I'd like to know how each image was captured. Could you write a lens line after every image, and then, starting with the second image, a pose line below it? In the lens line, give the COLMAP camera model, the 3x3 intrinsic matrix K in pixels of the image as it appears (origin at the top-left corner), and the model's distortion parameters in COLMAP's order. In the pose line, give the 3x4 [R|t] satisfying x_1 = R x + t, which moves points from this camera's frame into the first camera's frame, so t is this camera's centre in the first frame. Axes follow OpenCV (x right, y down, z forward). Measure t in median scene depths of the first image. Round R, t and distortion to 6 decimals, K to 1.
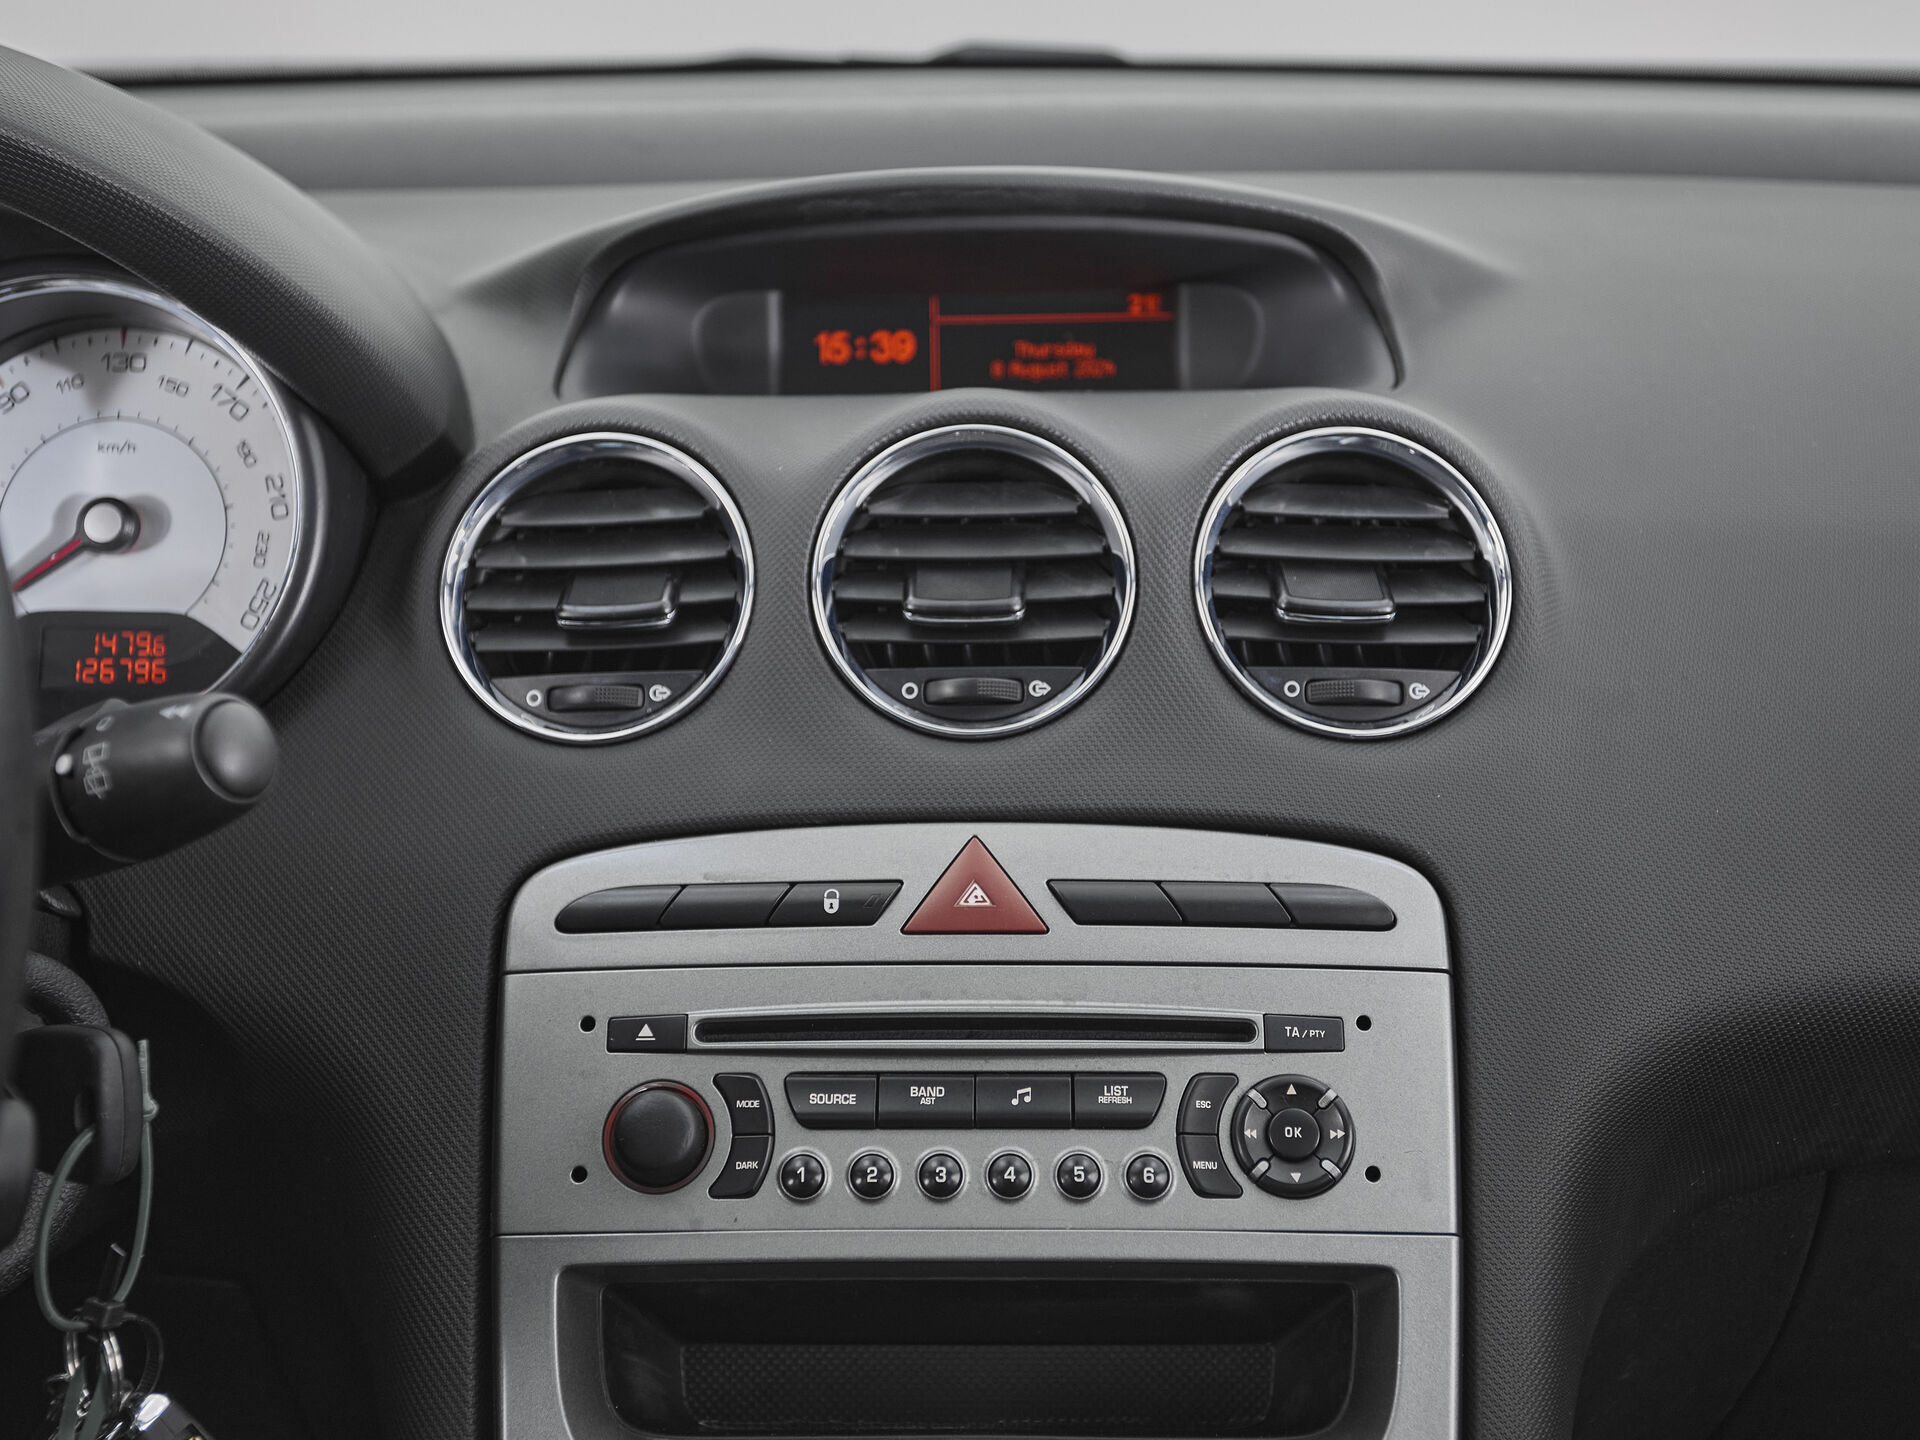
lens RADIAL K [[2522.7, 0, 973.0], [0, 2522.7, 709.1], [0, 0, 1]] dist [0.029280, 0.000000]
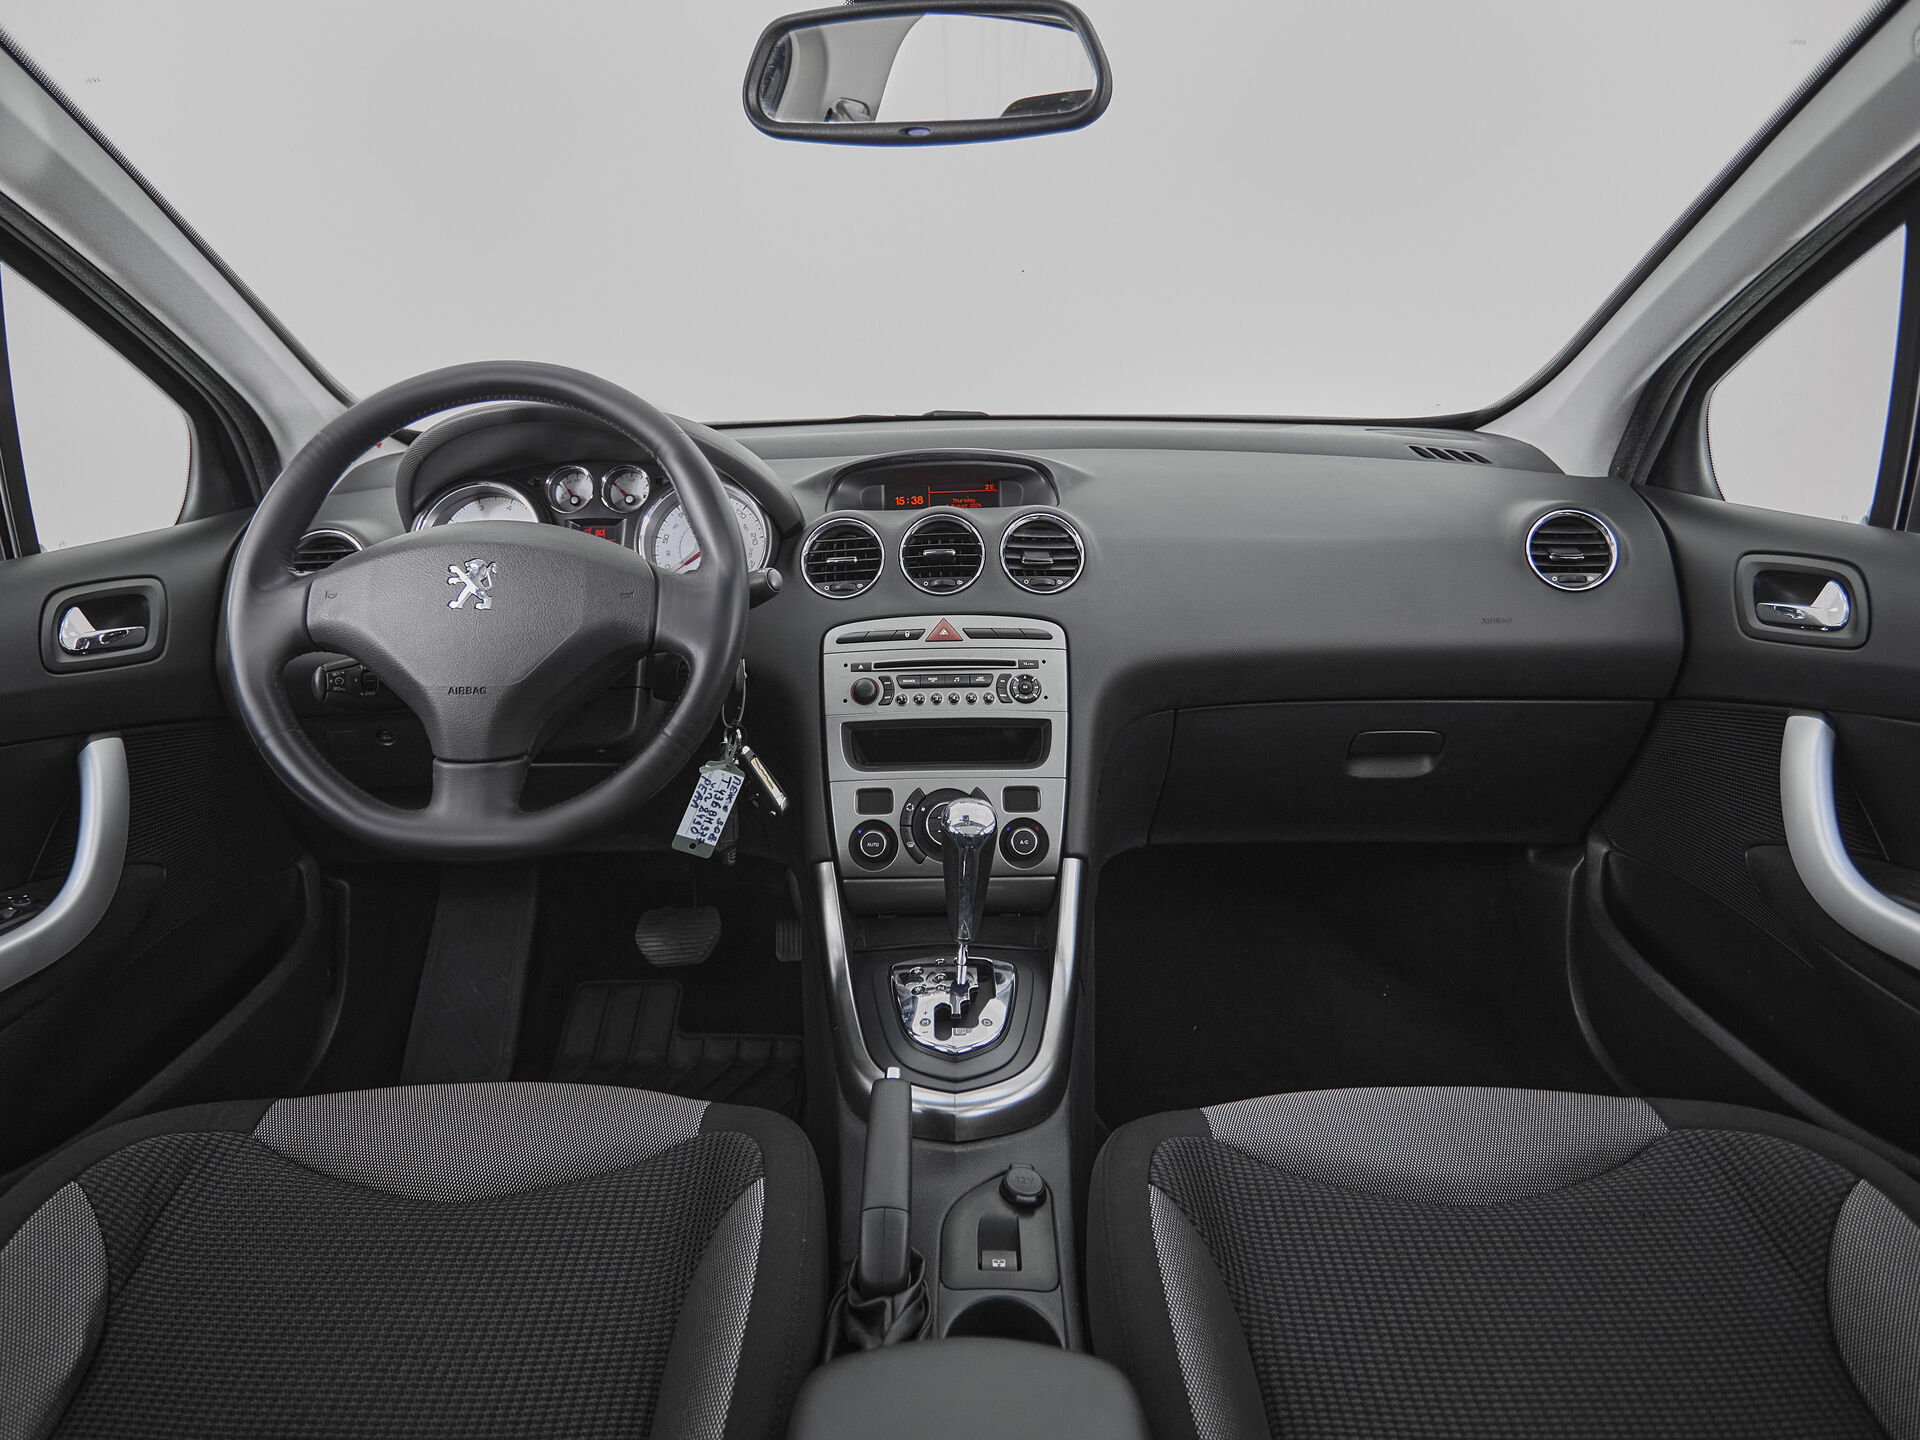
lens RADIAL K [[1158.3, 0, 948.3], [0, 1158.3, 710.0], [0, 0, 1]] dist [-0.007692, 0.006896]
pose [[0.999822, -0.017368, 0.007394, -0.007780], [0.017375, 0.999849, -0.000828, 0.191261], [-0.007379, 0.000956, 0.999972, -0.769816]]
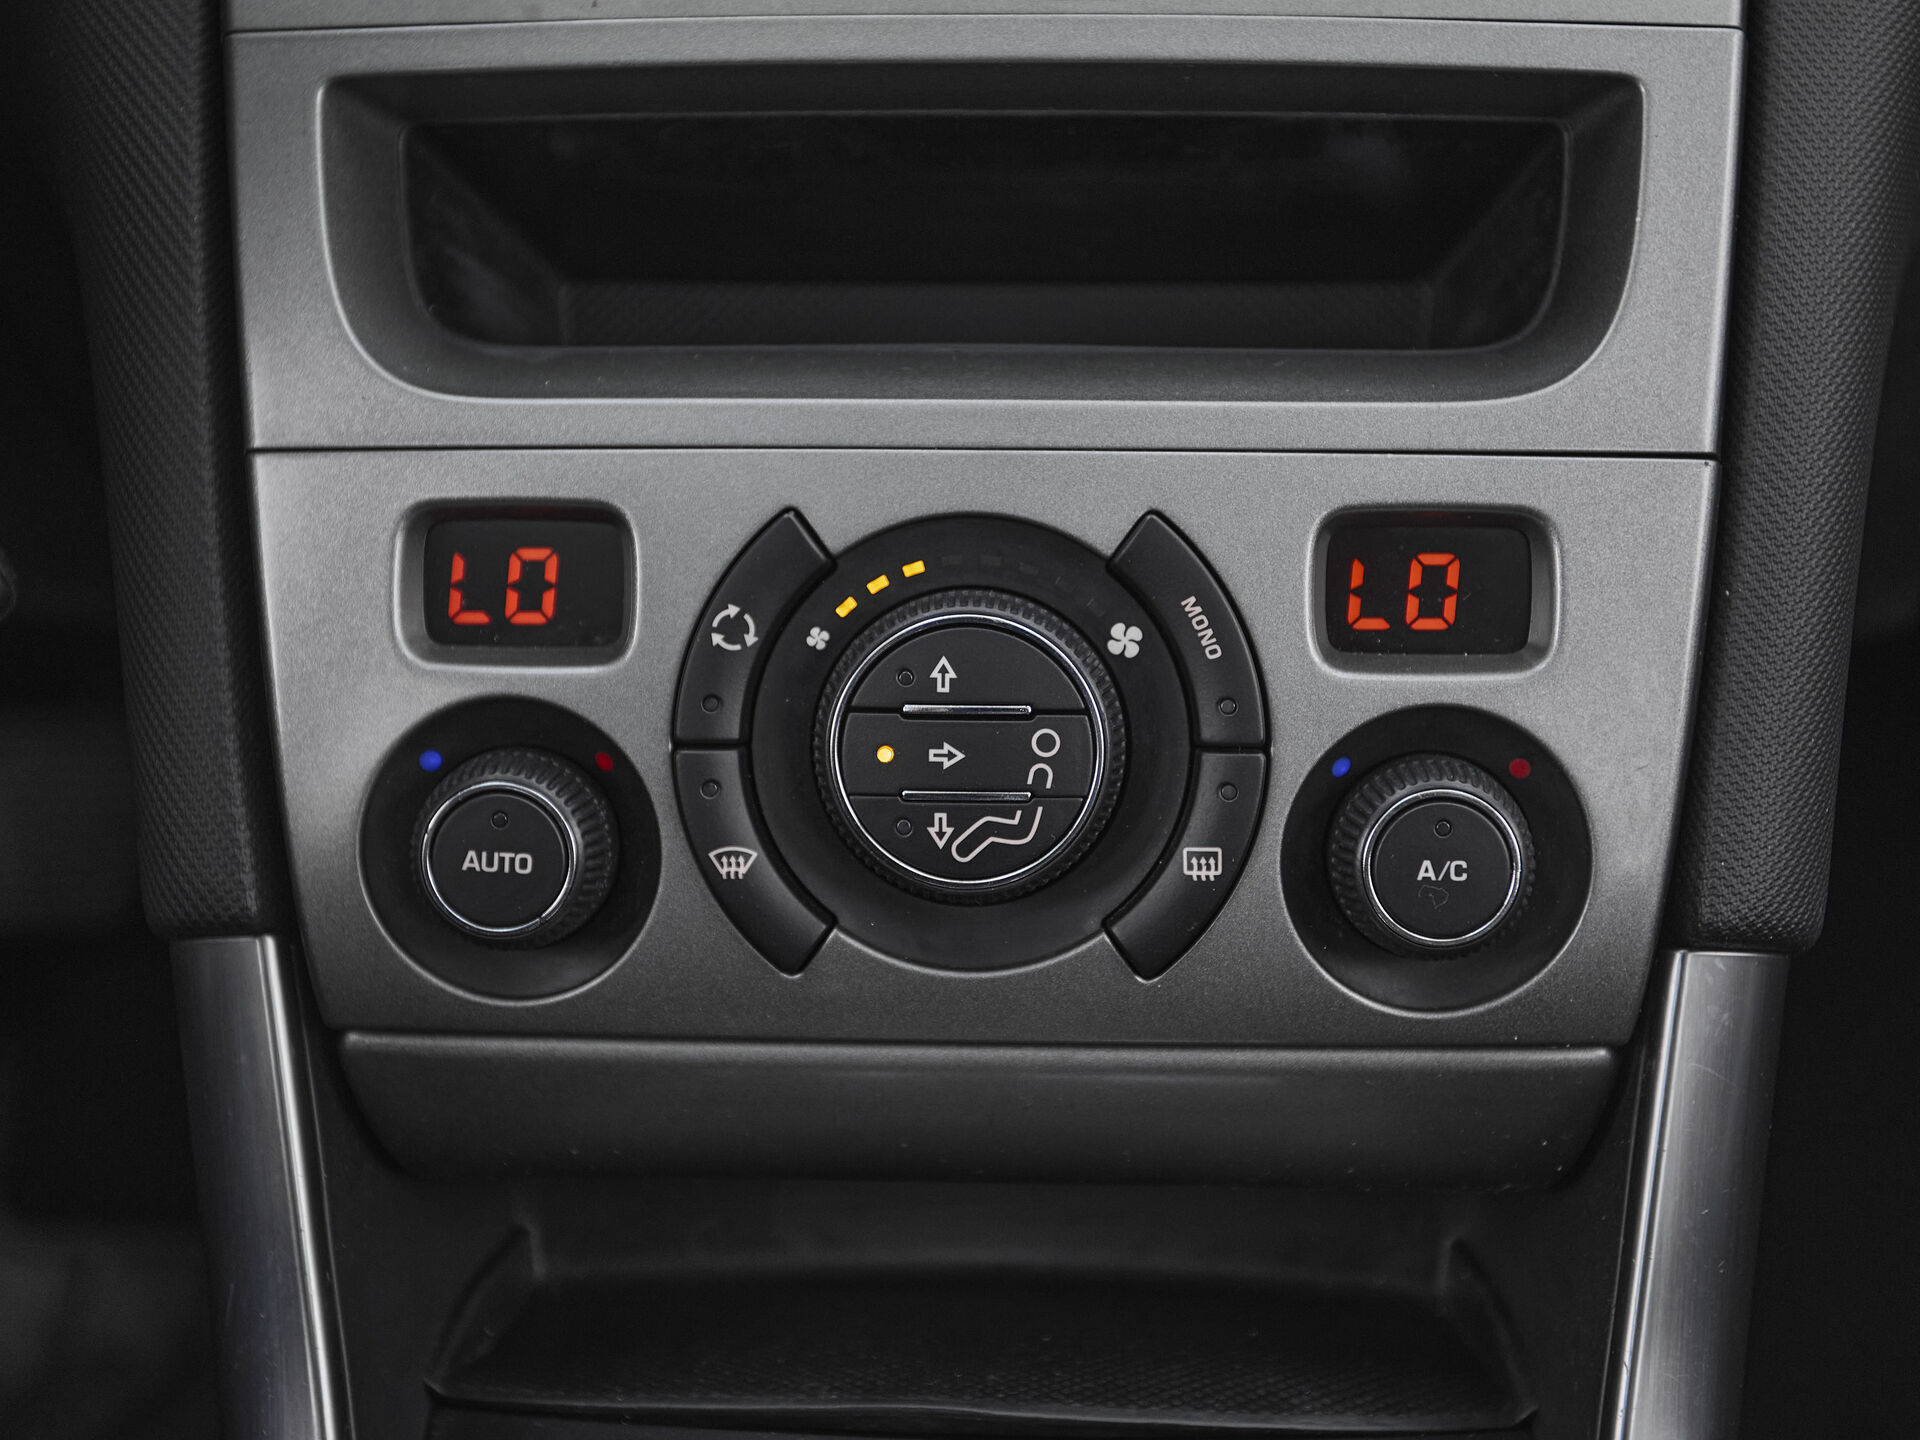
lens RADIAL K [[2522.7, 0, 970.6], [0, 2522.7, 724.9], [0, 0, 1]] dist [0.029280, 0.000000]
pose [[0.999128, 0.003870, -0.041583, 0.025812], [0.006792, 0.967380, 0.253240, 0.203240], [0.041207, -0.253301, 0.966509, 0.322309]]
